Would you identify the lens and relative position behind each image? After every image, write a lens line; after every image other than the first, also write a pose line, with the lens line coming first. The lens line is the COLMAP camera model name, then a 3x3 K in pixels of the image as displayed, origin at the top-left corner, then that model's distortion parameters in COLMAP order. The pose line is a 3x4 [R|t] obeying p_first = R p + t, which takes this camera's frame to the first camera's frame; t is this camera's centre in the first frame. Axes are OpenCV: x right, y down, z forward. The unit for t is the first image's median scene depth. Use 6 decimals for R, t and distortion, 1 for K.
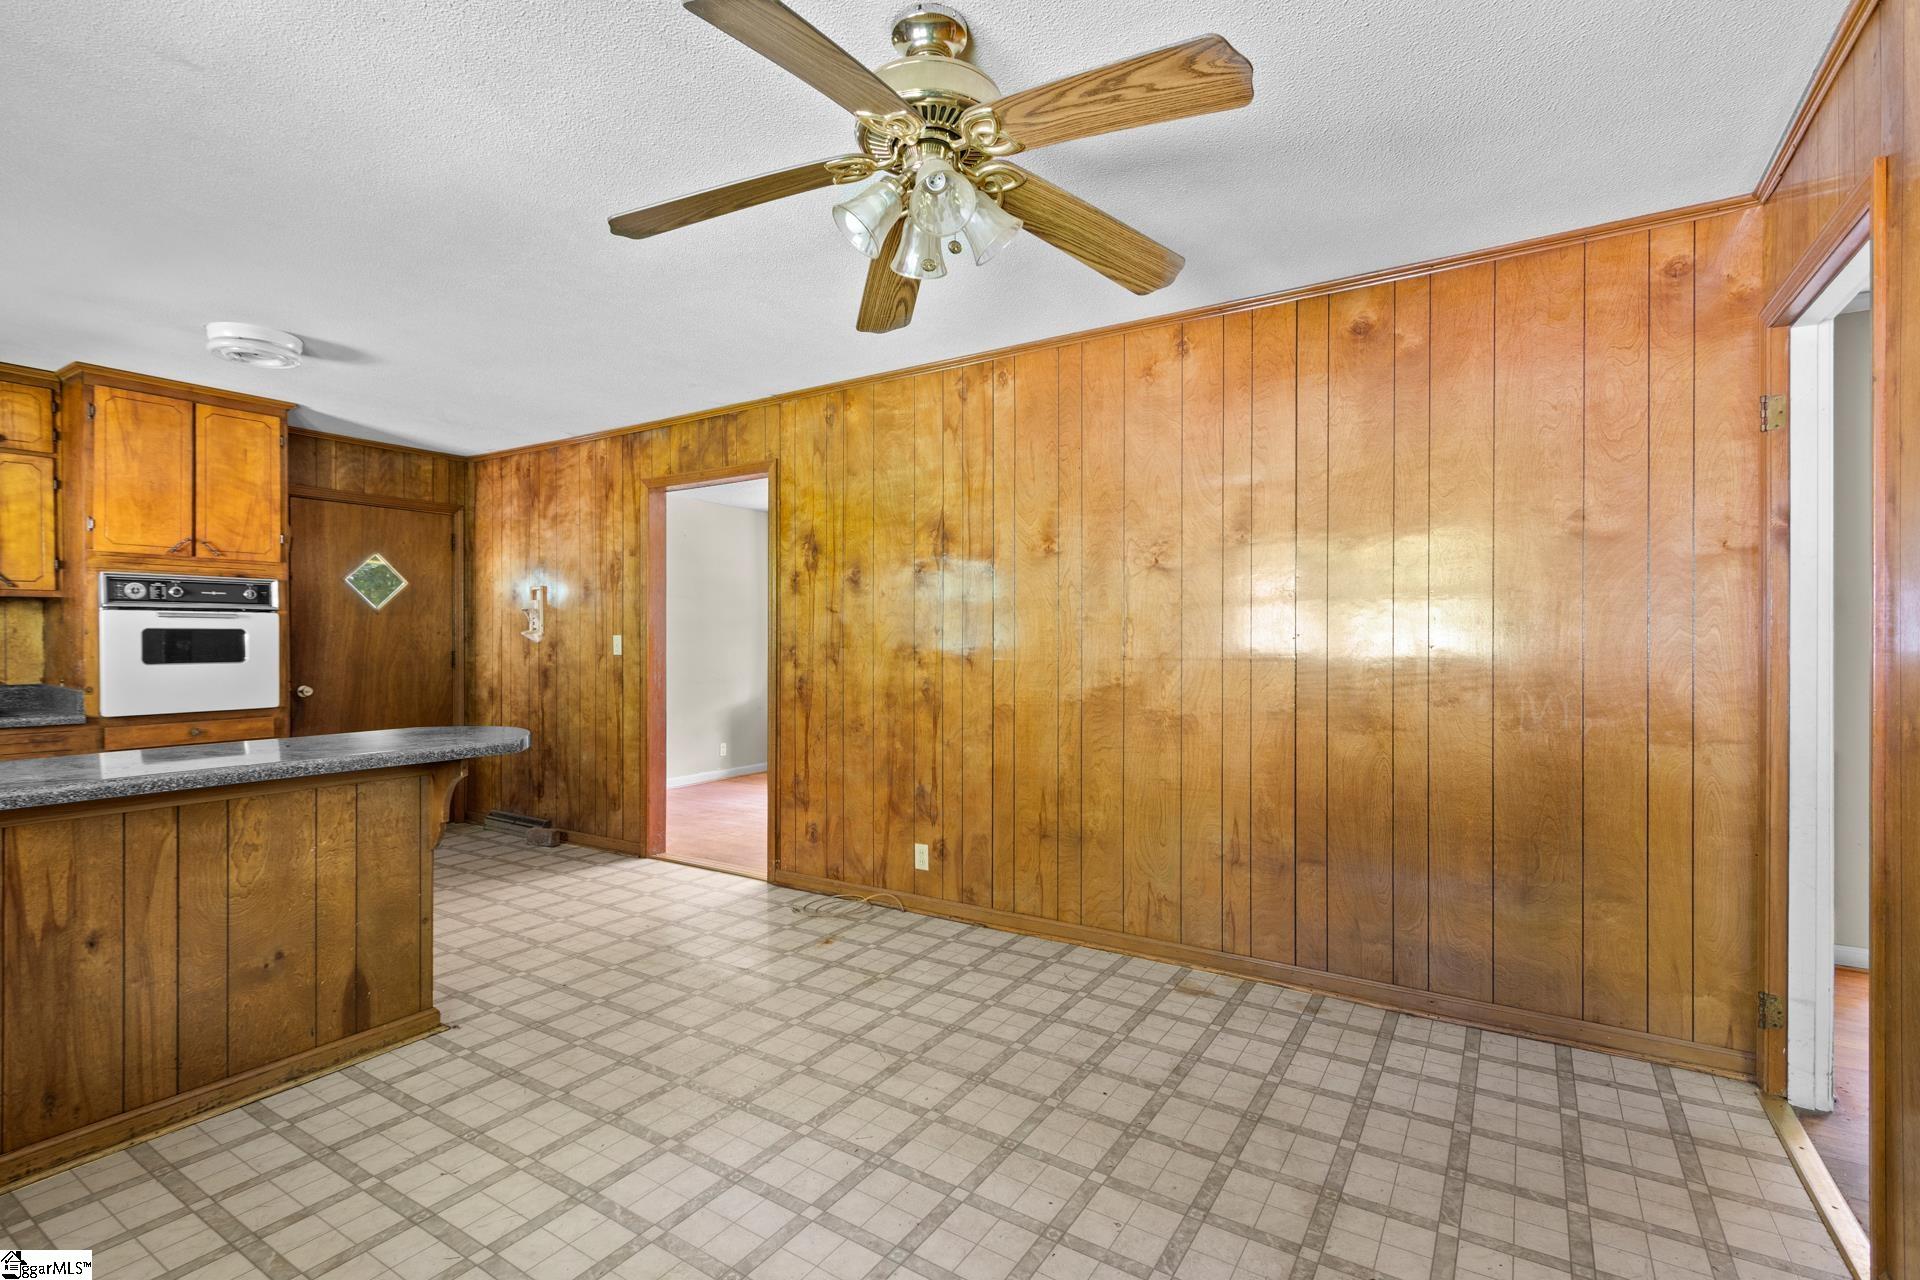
lens RADIAL K [[879.8, 0, 952.7], [0, 879.8, 645.8], [0, 0, 1]] dist [0.006433, -0.002367]
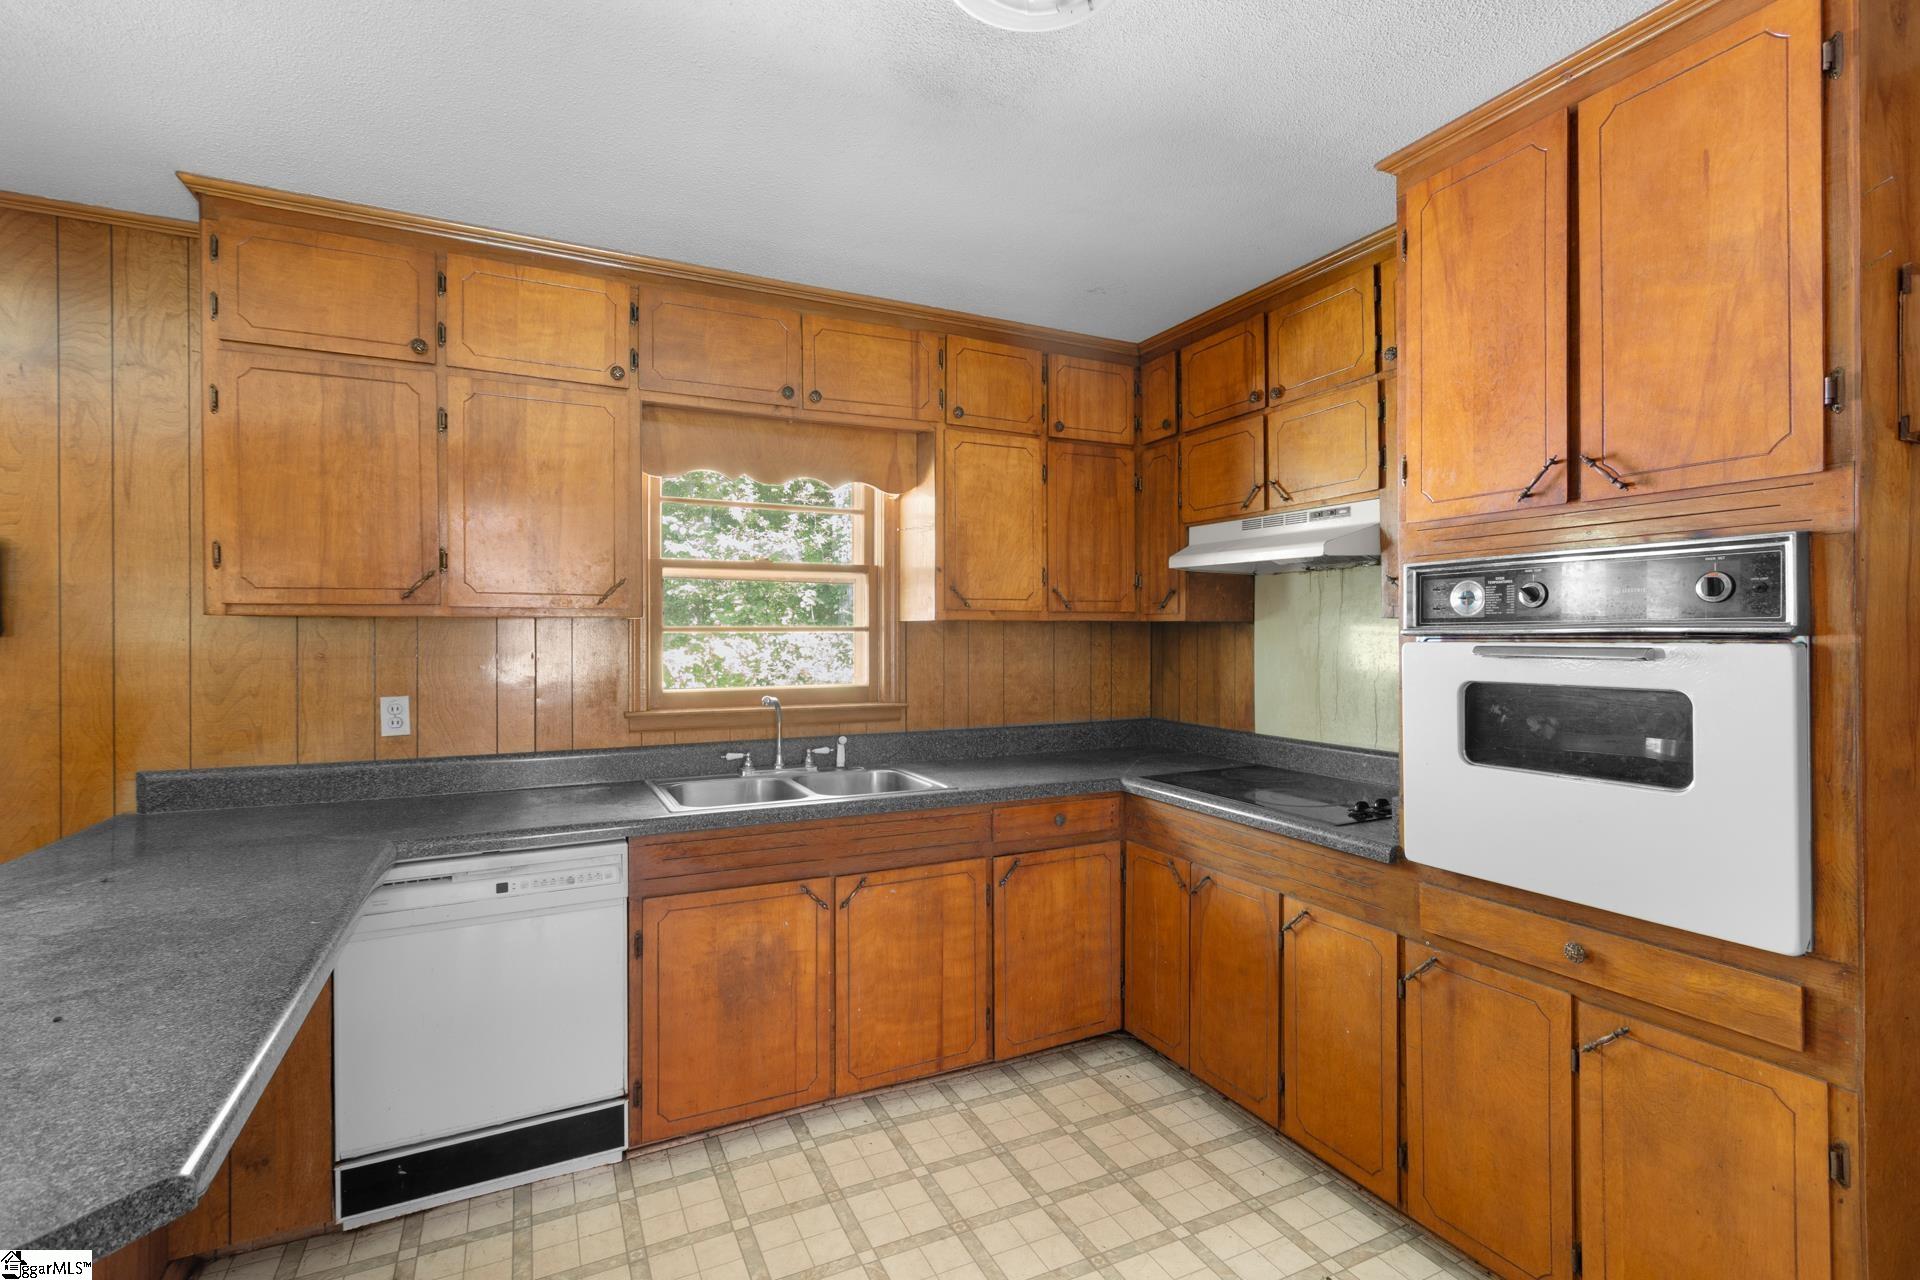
lens RADIAL K [[879.8, 0, 951.6], [0, 879.8, 634.4], [0, 0, 1]] dist [0.006433, -0.002367]
pose [[-0.522003, 0.000025, -0.852944, -0.419010], [-0.004736, 0.999984, 0.002928, -0.045666], [0.852931, 0.005568, -0.521994, 1.058046]]
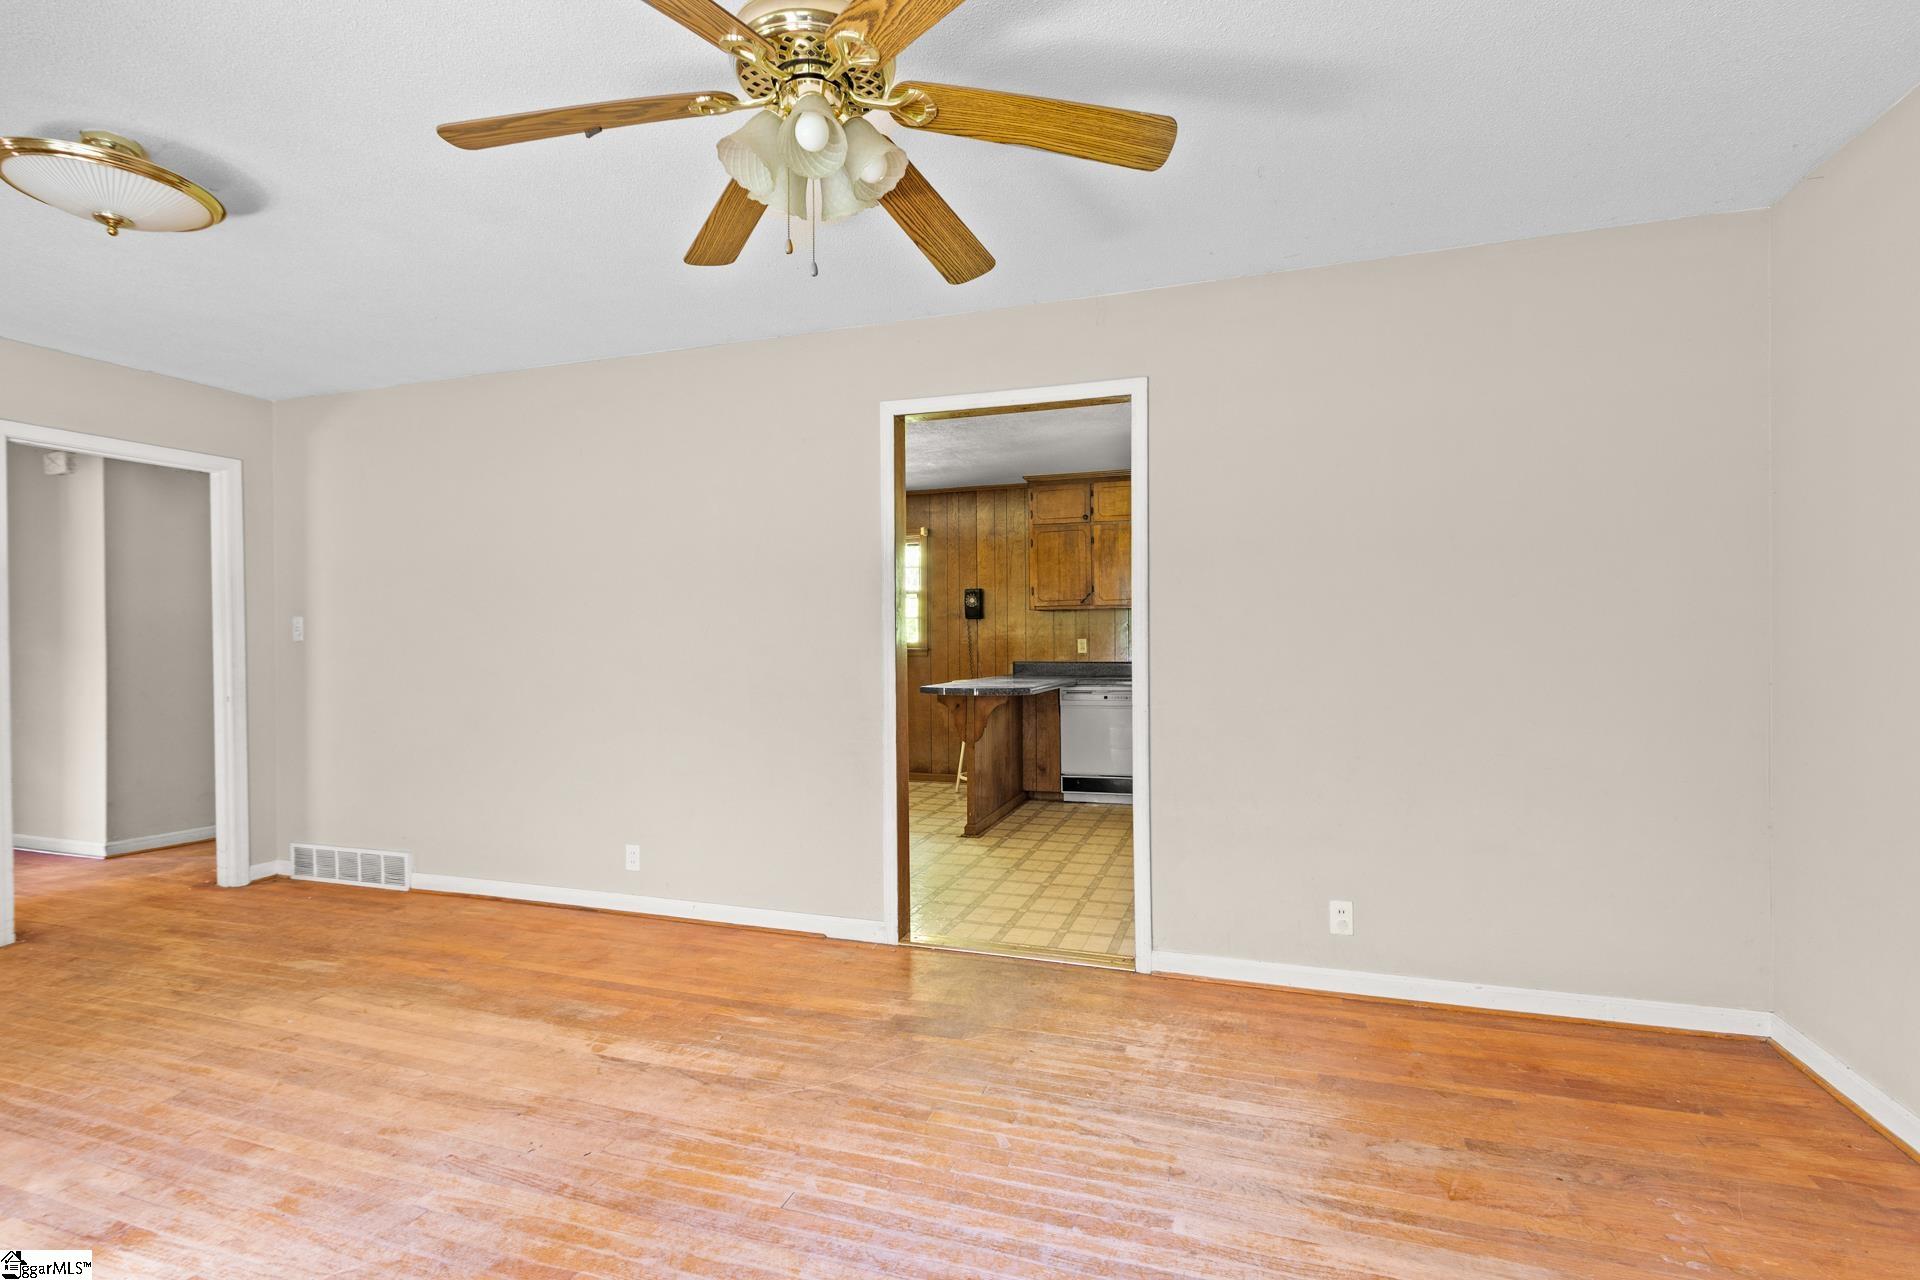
lens RADIAL K [[879.8, 0, 966.3], [0, 879.8, 643.2], [0, 0, 1]] dist [0.006433, -0.002367]
pose [[-0.967807, 0.003371, -0.251672, -0.078178], [0.002106, 0.999984, 0.005296, 0.002868], [0.251685, 0.004596, -0.967798, 2.049287]]
